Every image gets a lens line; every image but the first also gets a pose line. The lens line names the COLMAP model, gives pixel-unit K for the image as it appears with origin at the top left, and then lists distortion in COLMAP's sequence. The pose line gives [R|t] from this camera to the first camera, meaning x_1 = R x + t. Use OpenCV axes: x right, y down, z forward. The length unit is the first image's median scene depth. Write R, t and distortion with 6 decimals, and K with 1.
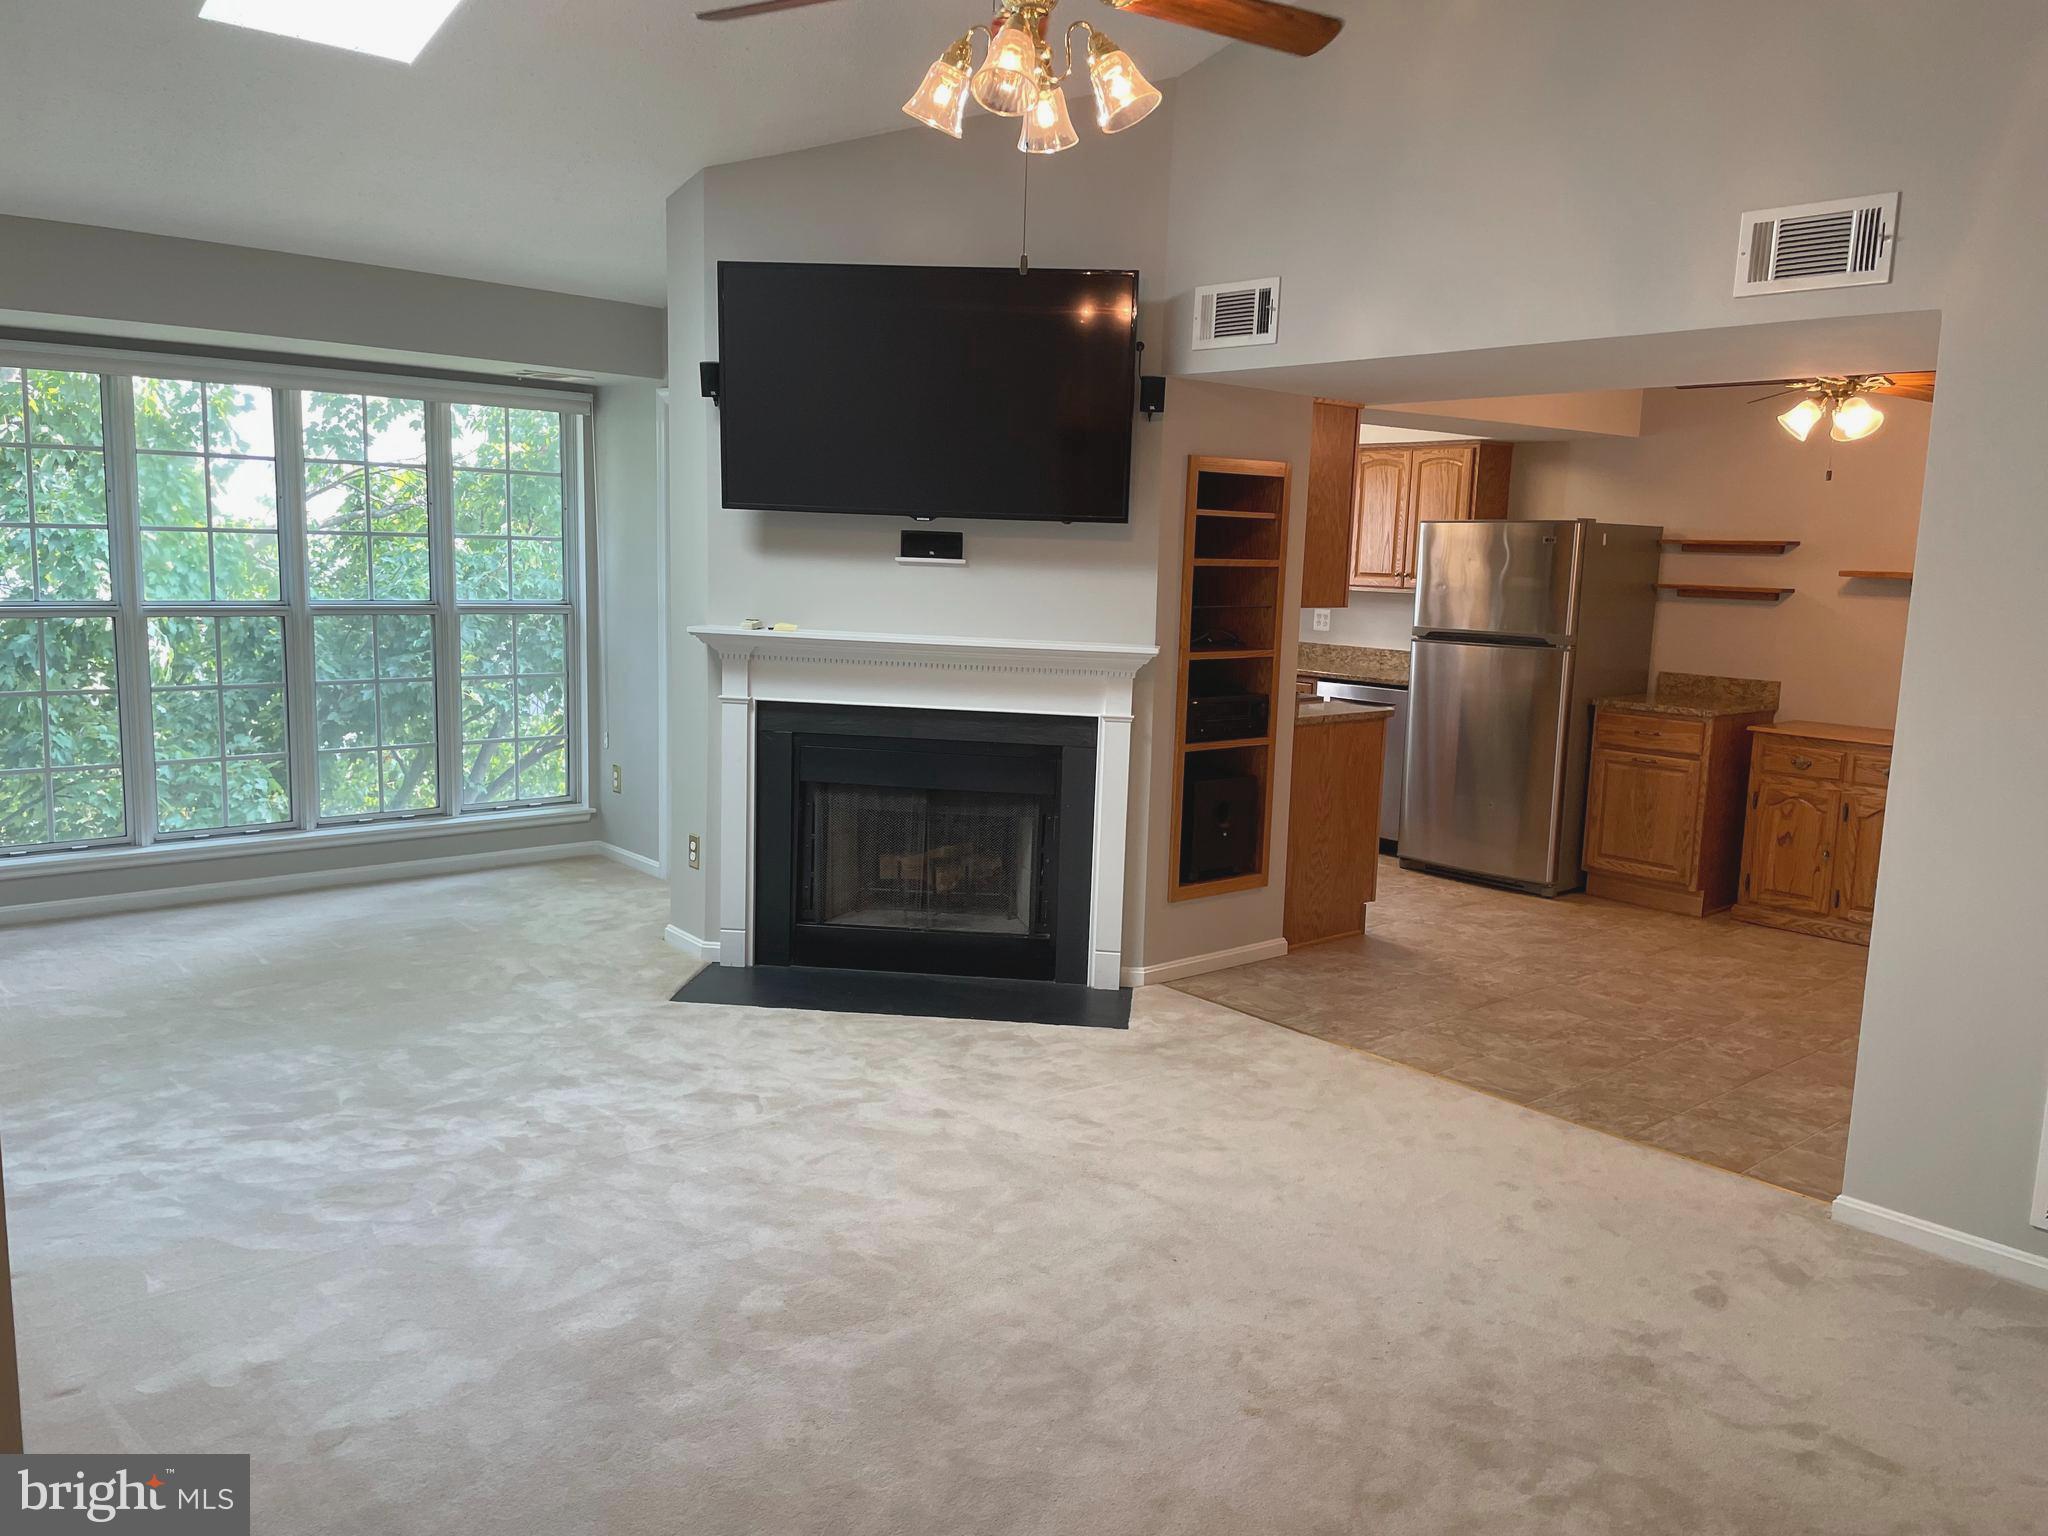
lens RADIAL K [[1539.6, 0, 1050.1], [0, 1539.6, 774.3], [0, 0, 1]] dist [0.086142, -0.122220]
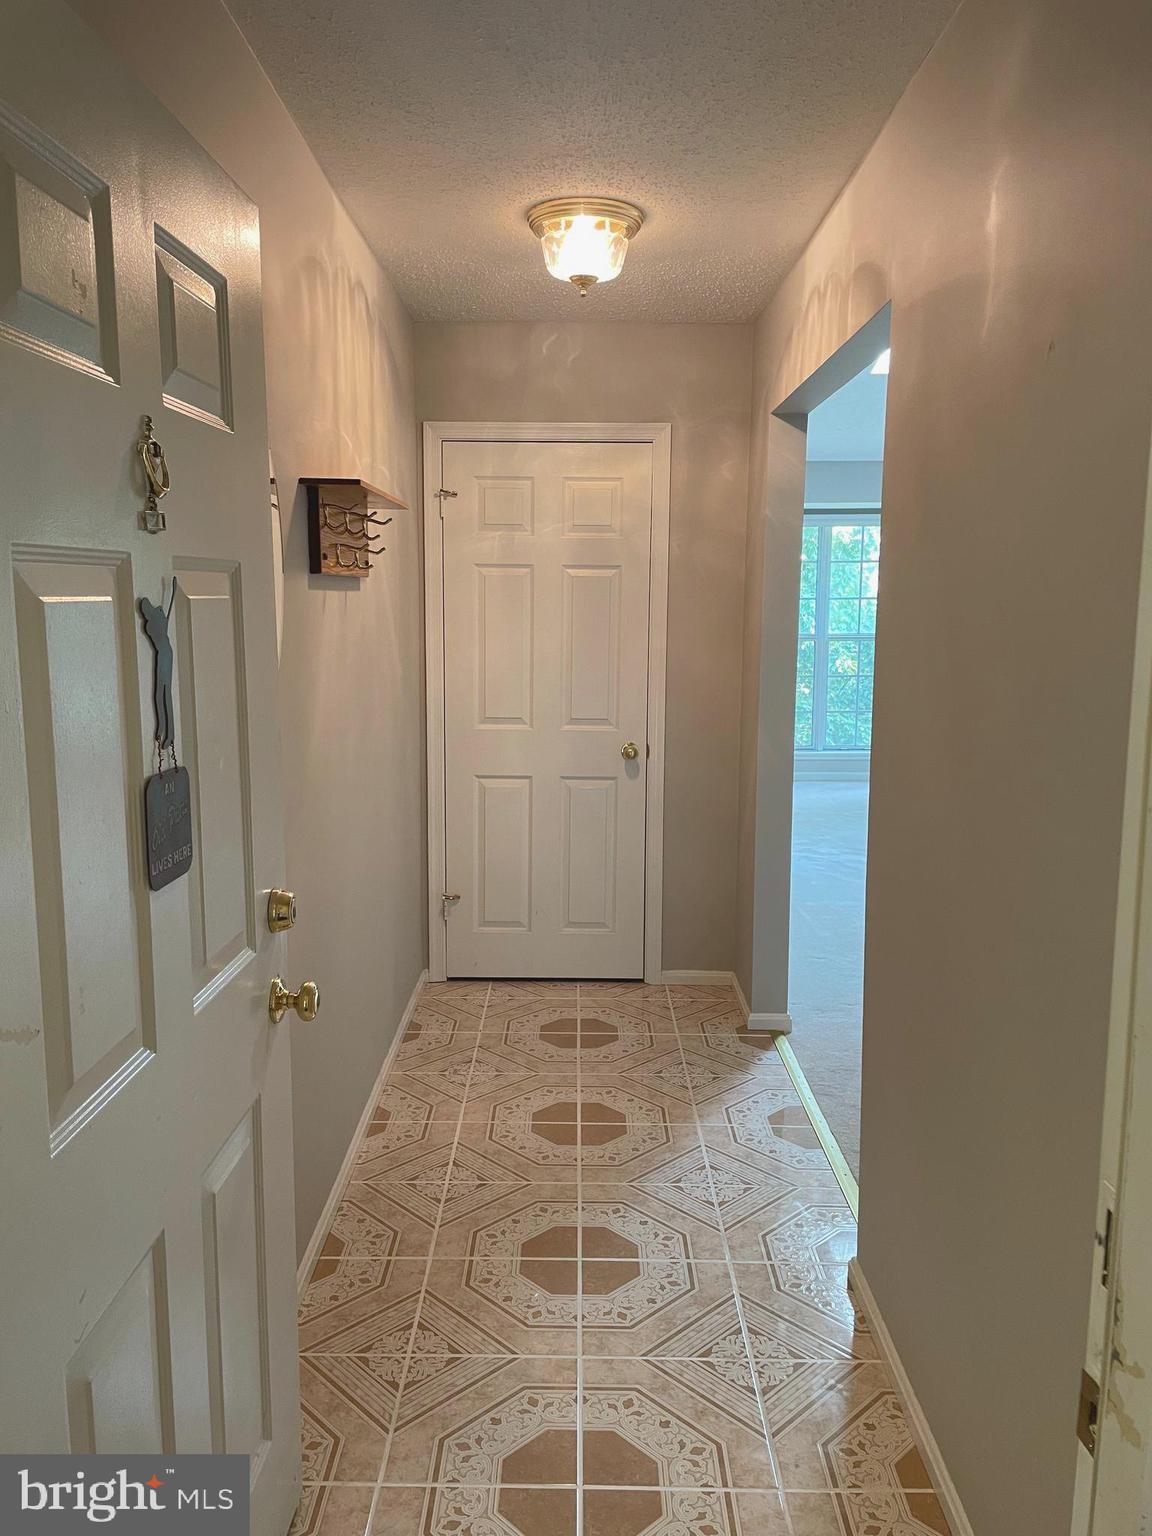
lens RADIAL K [[1154.7, 0, 576.0], [0, 1154.7, 768.0], [0, 0, 1]] dist [0.086142, -0.122220]
pose [[0.742081, 0.070798, -0.666561, 0.248304], [-0.078149, 0.996763, 0.018867, 0.075171], [0.665739, 0.038090, 0.745212, -0.431210]]
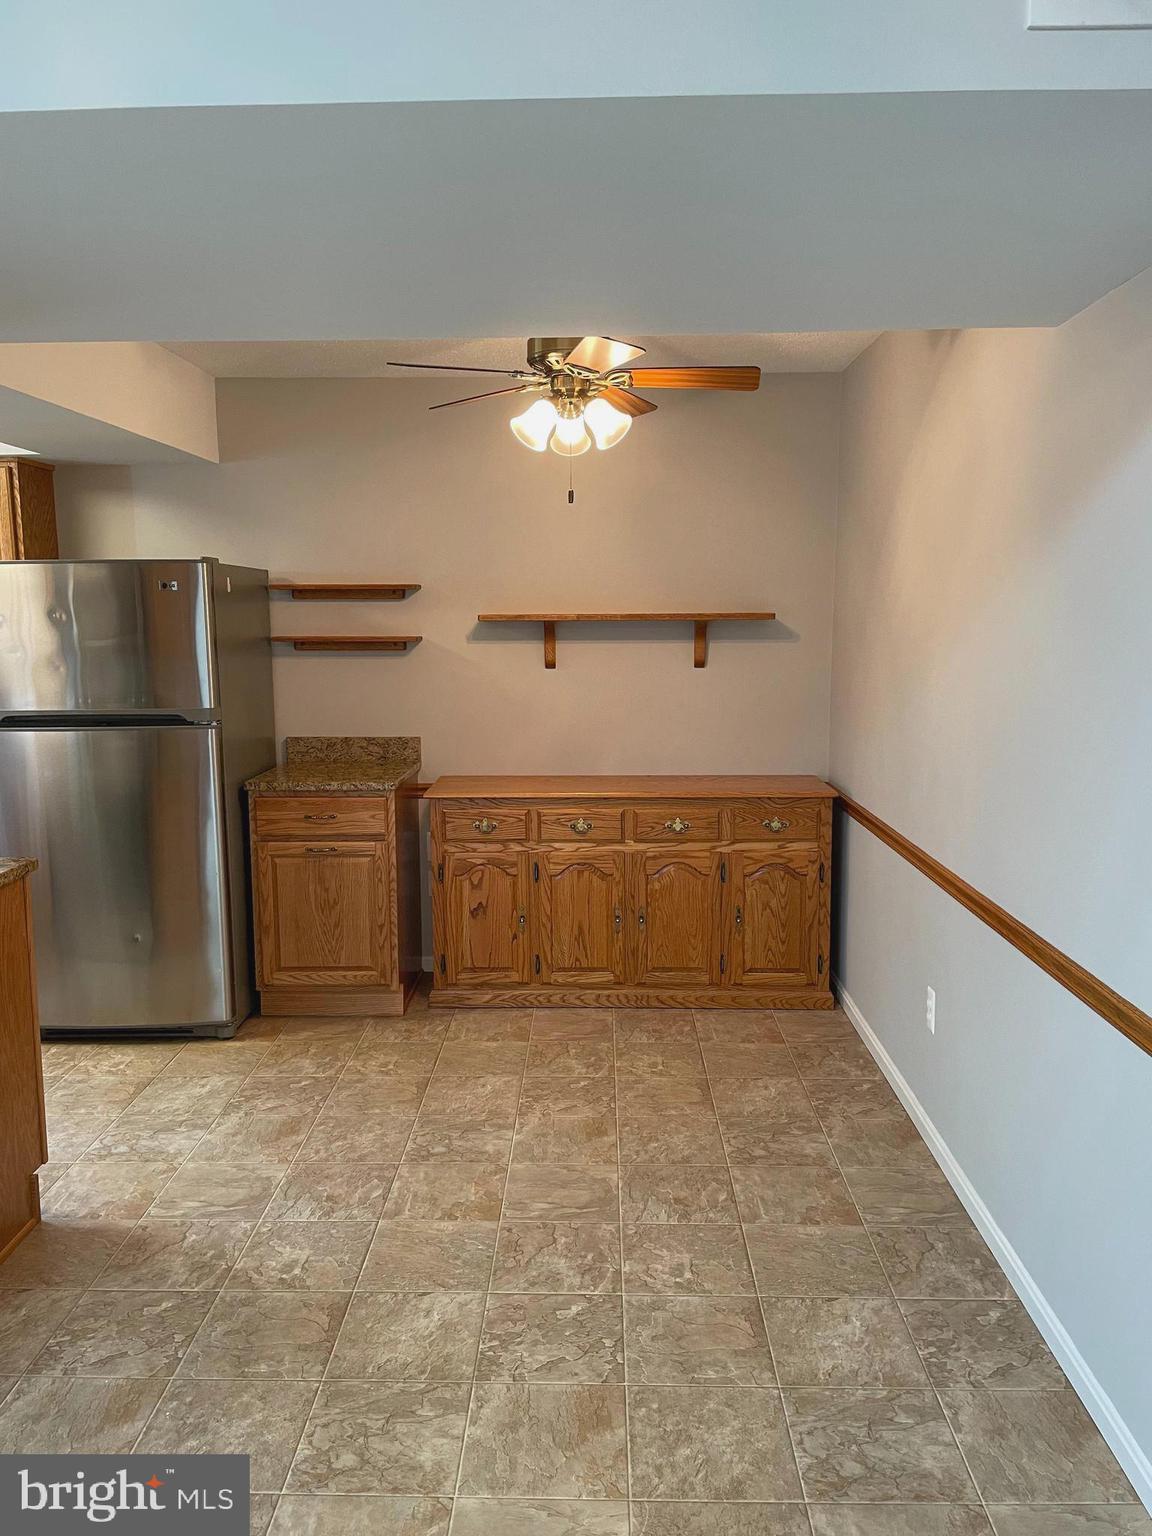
lens RADIAL K [[1158.6, 0, 576.0], [0, 1158.6, 778.4], [0, 0, 1]] dist [0.071180, -0.095972]
pose [[0.679488, -0.138659, 0.720465, 0.041997], [0.134100, 0.988909, 0.063850, -0.089576], [-0.721327, 0.053229, 0.690546, 0.619418]]
